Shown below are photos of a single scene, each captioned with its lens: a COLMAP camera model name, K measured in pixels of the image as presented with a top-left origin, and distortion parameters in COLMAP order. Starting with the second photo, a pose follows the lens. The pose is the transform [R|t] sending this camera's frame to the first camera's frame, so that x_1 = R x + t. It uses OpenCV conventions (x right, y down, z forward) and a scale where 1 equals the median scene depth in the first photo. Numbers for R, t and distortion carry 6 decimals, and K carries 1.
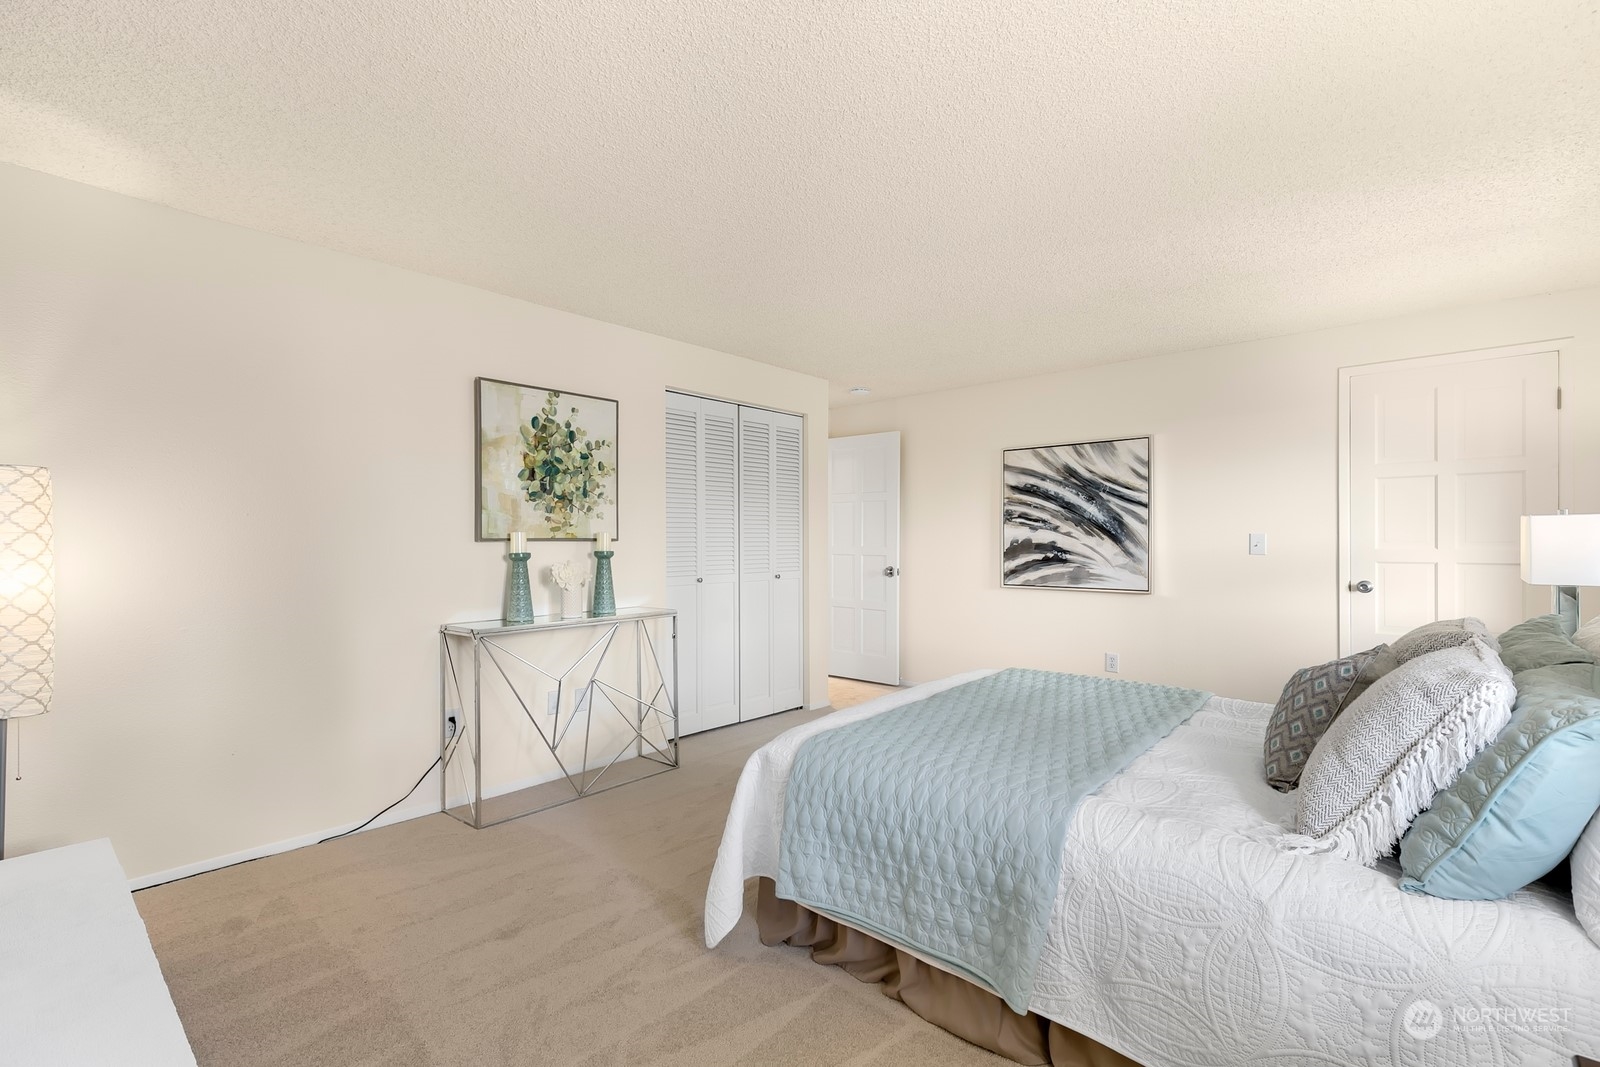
lens RADIAL K [[714.1, 0, 793.1], [0, 714.1, 537.6], [0, 0, 1]] dist [-0.000299, 0.000041]
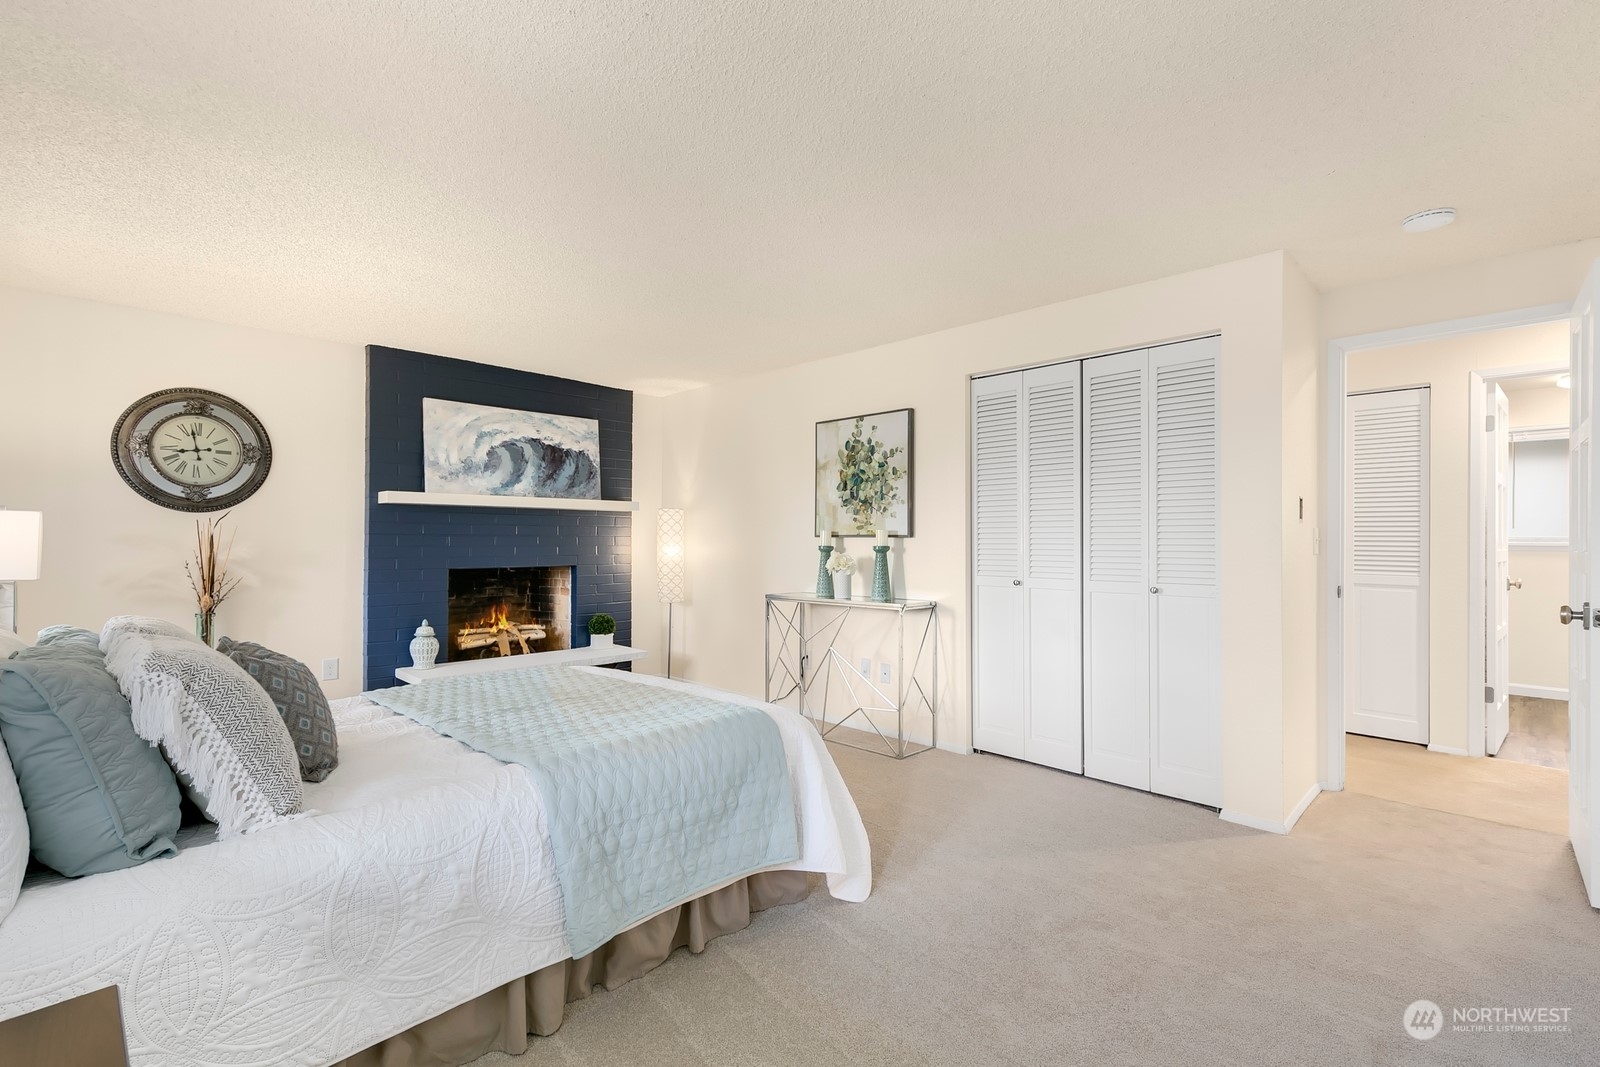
lens RADIAL K [[714.1, 0, 793.1], [0, 714.1, 537.6], [0, 0, 1]] dist [-0.000299, 0.000041]
pose [[-0.066418, 0.001229, -0.997791, 0.912277], [-0.000272, 0.999999, 0.001250, 0.004223], [0.997792, 0.000354, -0.066418, 0.961277]]
